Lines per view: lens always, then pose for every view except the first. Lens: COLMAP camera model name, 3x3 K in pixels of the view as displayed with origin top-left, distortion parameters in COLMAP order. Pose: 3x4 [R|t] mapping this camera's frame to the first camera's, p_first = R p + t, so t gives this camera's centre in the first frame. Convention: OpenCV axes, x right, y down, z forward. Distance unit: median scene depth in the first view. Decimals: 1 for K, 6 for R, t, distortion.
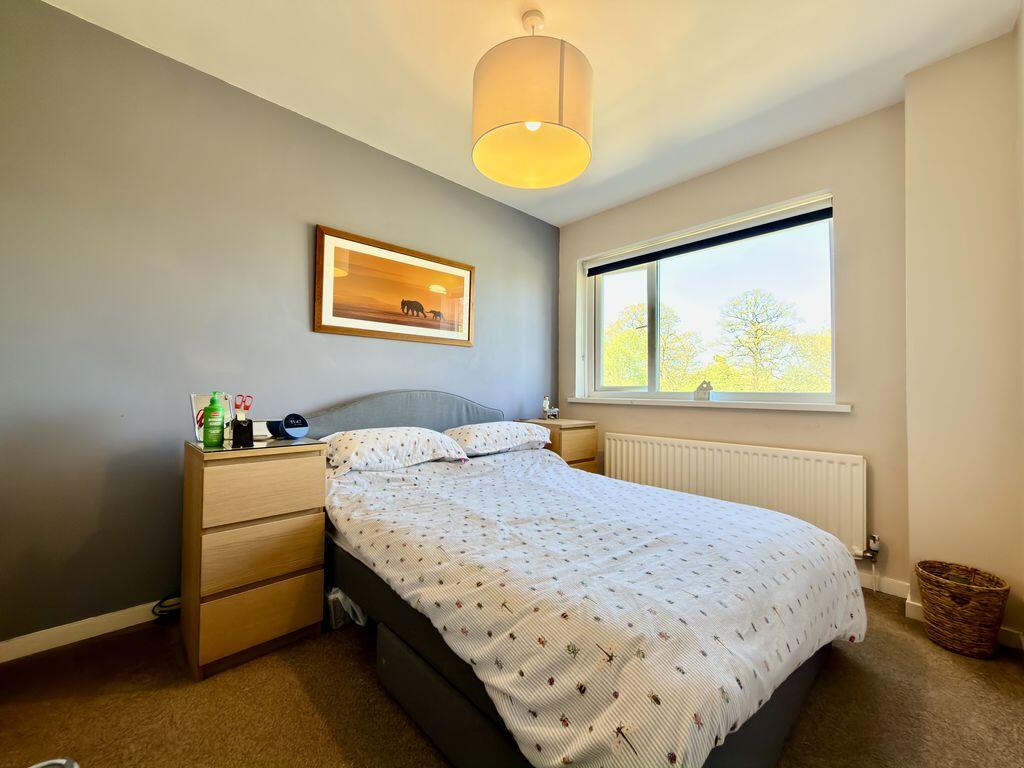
lens RADIAL K [[408.1, 0, 513.5], [0, 408.1, 385.5], [0, 0, 1]] dist [-0.001756, -0.000252]
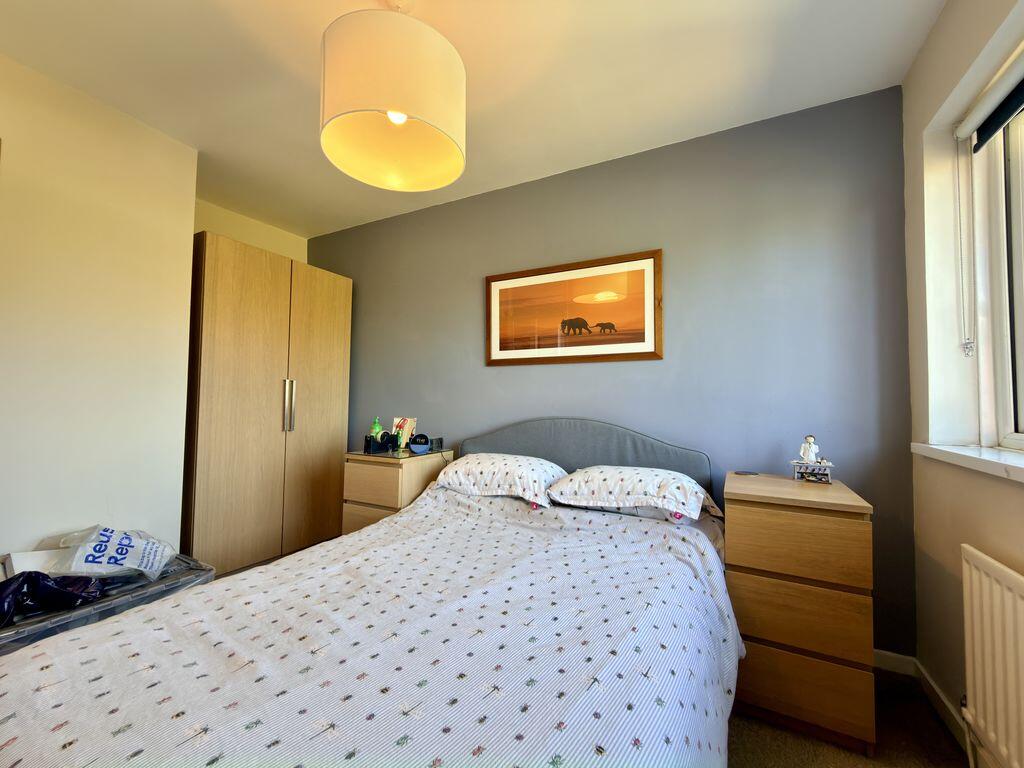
lens RADIAL K [[408.1, 0, 513.5], [0, 408.1, 385.5], [0, 0, 1]] dist [-0.001756, -0.000252]
pose [[0.323495, -0.042261, -0.945286, 0.631581], [0.004136, 0.999056, -0.043249, -0.023165], [0.946221, 0.010081, 0.323364, 0.661651]]
